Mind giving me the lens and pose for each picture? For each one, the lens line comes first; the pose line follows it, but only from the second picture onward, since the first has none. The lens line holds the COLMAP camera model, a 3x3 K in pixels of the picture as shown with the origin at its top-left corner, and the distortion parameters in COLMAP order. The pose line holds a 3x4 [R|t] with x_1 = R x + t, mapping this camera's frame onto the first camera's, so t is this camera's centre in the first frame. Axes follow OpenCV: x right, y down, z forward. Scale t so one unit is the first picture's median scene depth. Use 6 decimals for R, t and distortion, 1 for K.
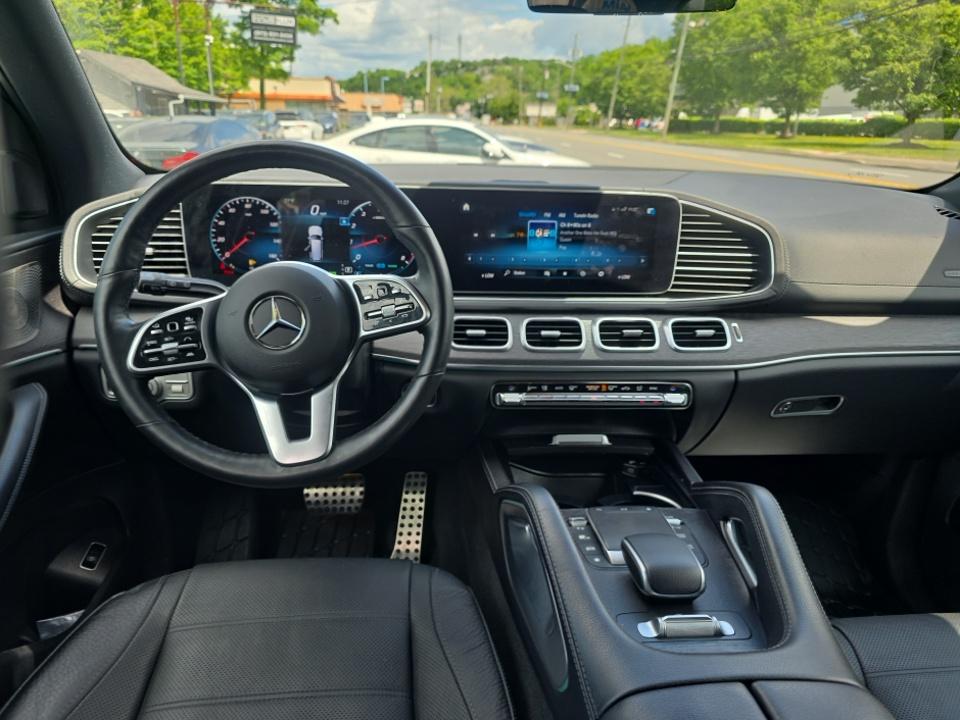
lens RADIAL K [[656.1, 0, 478.6], [0, 656.1, 352.3], [0, 0, 1]] dist [0.046179, -0.044024]
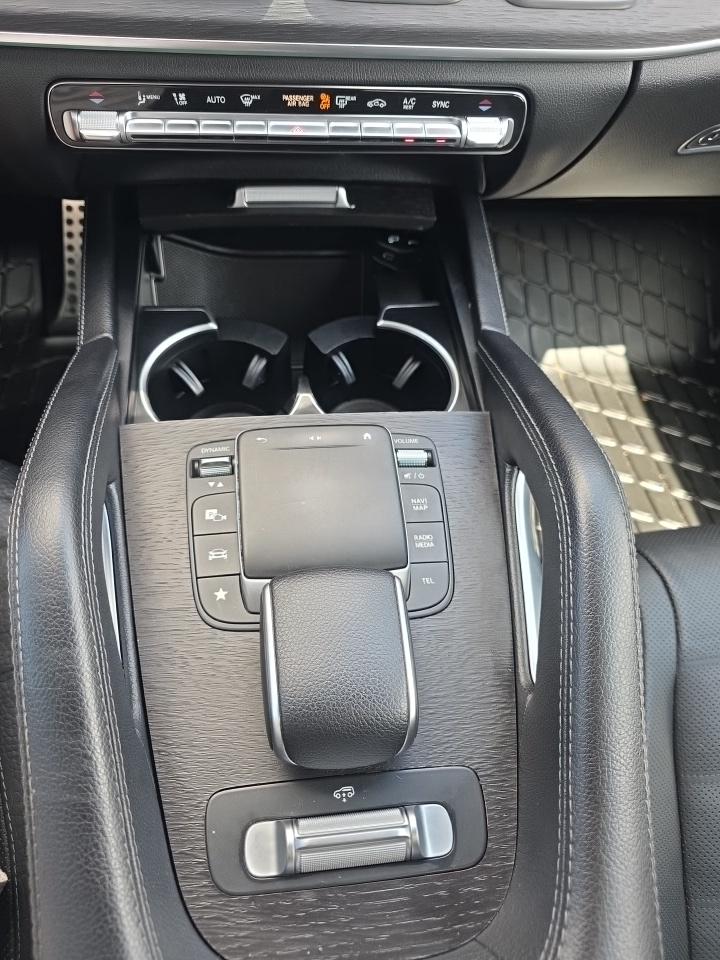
lens RADIAL K [[656.1, 0, 359.2], [0, 656.1, 458.5], [0, 0, 1]] dist [0.046179, -0.044024]
pose [[0.997615, -0.000963, 0.069015, 0.168950], [-0.045654, 0.740712, 0.670270, -0.057815], [-0.051766, -0.671822, 0.738901, 0.487517]]
